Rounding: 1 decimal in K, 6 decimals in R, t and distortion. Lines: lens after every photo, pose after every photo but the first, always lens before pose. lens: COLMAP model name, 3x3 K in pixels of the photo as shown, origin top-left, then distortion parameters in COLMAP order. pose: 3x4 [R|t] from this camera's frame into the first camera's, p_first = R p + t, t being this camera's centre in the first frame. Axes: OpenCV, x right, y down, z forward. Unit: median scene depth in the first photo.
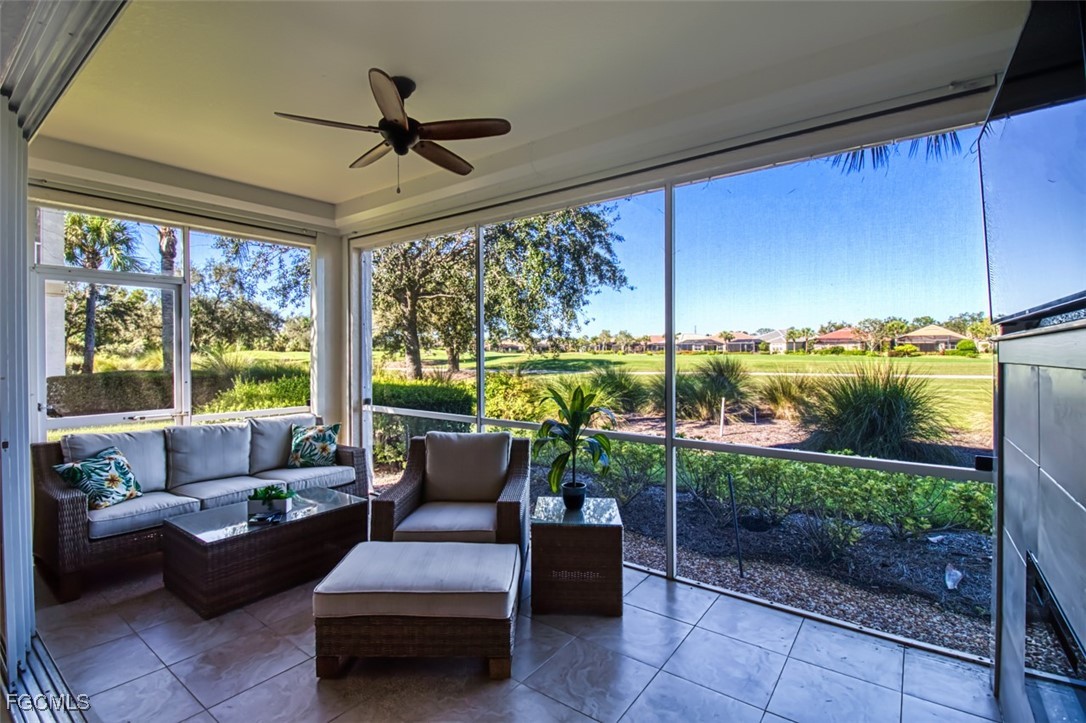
lens RADIAL K [[504.2, 0, 545.9], [0, 504.2, 349.3], [0, 0, 1]] dist [-0.007741, -0.008891]
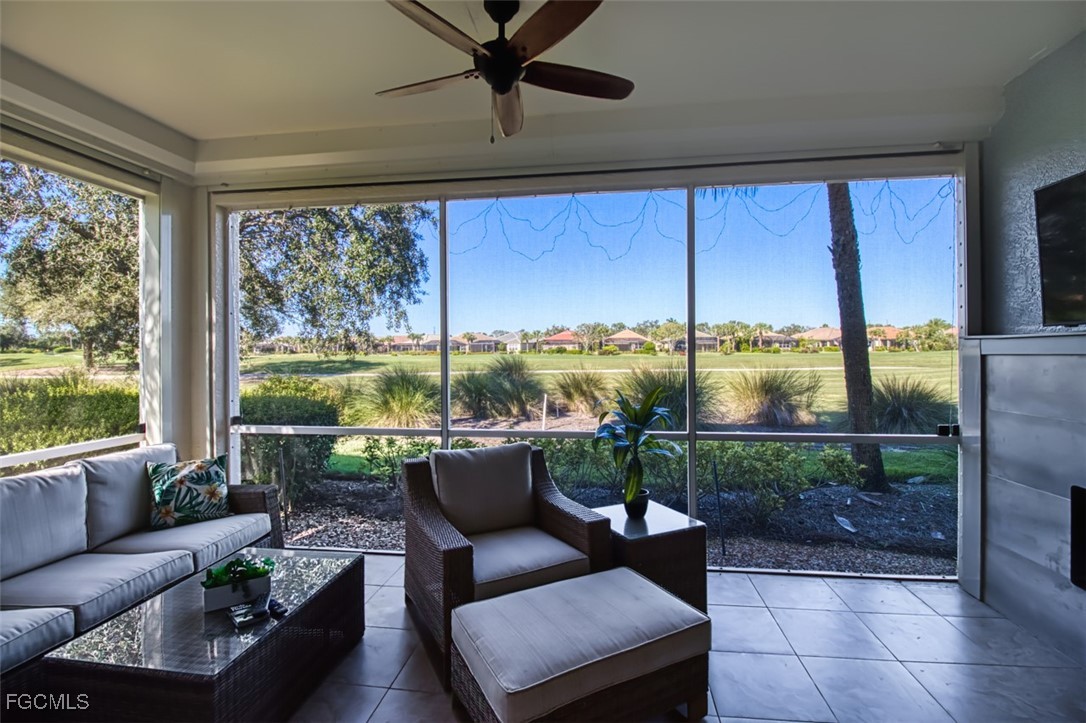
lens RADIAL K [[504.2, 0, 545.9], [0, 504.2, 349.3], [0, 0, 1]] dist [-0.007741, -0.008891]
pose [[0.874487, -0.003145, 0.485039, -0.317645], [0.003693, 0.999993, -0.000173, 0.002974], [-0.485035, 0.001942, 0.874492, 0.154282]]
